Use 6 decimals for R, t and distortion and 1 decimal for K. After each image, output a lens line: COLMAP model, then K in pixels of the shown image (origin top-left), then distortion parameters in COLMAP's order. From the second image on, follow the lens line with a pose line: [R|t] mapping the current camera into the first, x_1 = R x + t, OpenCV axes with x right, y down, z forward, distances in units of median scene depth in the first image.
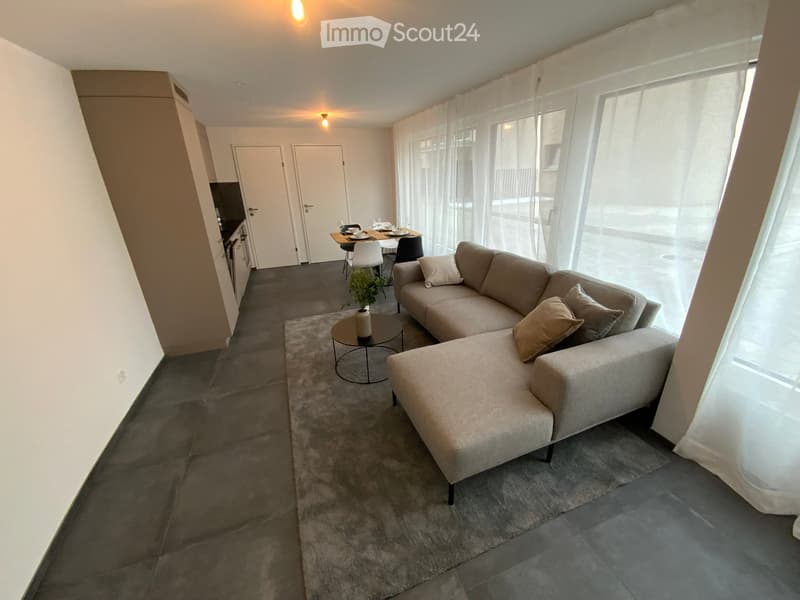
lens RADIAL K [[323.1, 0, 403.3], [0, 323.1, 299.7], [0, 0, 1]] dist [0.021689, -0.018045]
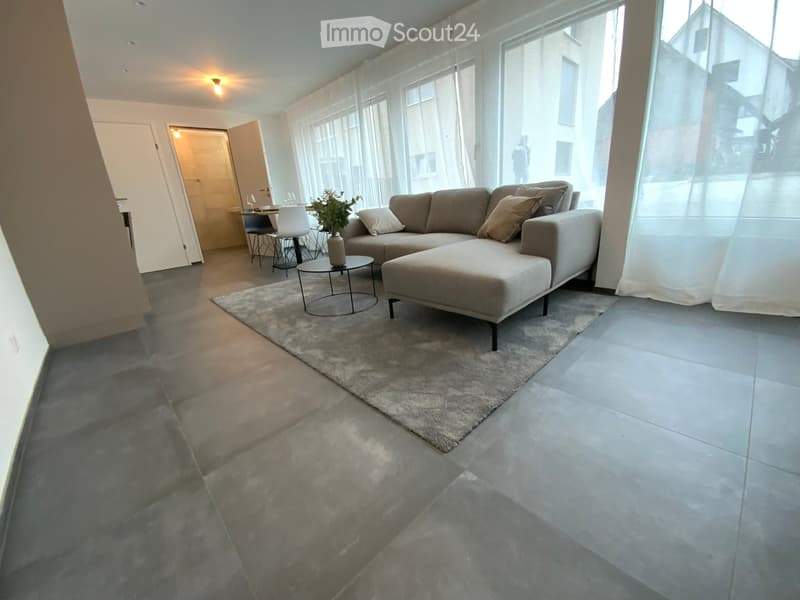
lens RADIAL K [[323.1, 0, 403.3], [0, 323.1, 299.7], [0, 0, 1]] dist [0.021689, -0.018045]
pose [[0.920185, -0.151066, 0.361162, -0.350188], [0.181378, 0.982072, -0.051344, 0.337550], [-0.346931, 0.112753, 0.931088, 0.077503]]
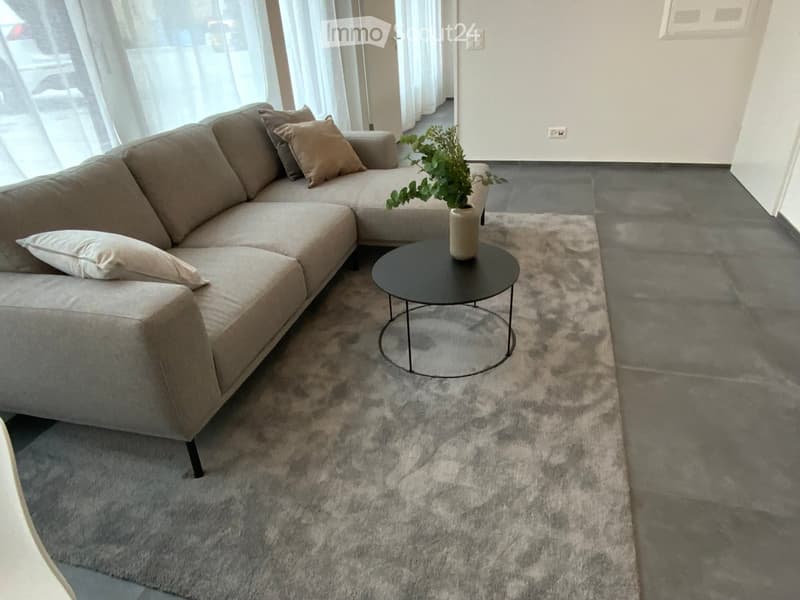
lens RADIAL K [[504.2, 0, 400.0], [0, 504.2, 300.0], [0, 0, 1]] dist [-0.004648, -0.002857]
pose [[-0.796367, -0.225754, 0.561102, -0.592249], [0.297340, 0.661735, 0.688255, -0.501476], [-0.526678, 0.714942, -0.459858, 1.710579]]
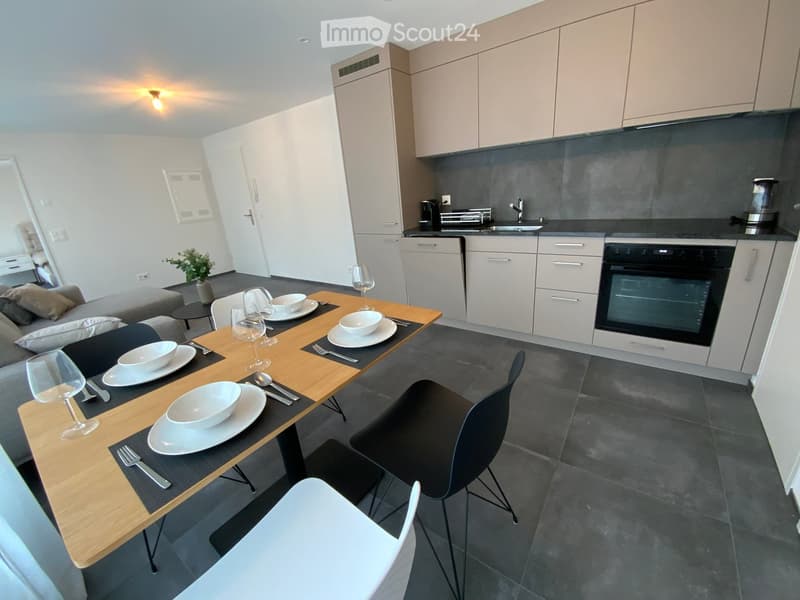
lens RADIAL K [[323.1, 0, 403.3], [0, 323.1, 299.7], [0, 0, 1]] dist [0.021689, -0.018045]
pose [[-0.812403, 0.280567, -0.511160, -0.100265], [-0.110812, 0.786367, 0.607740, -0.836809], [0.572471, 0.550372, -0.607757, 2.499698]]
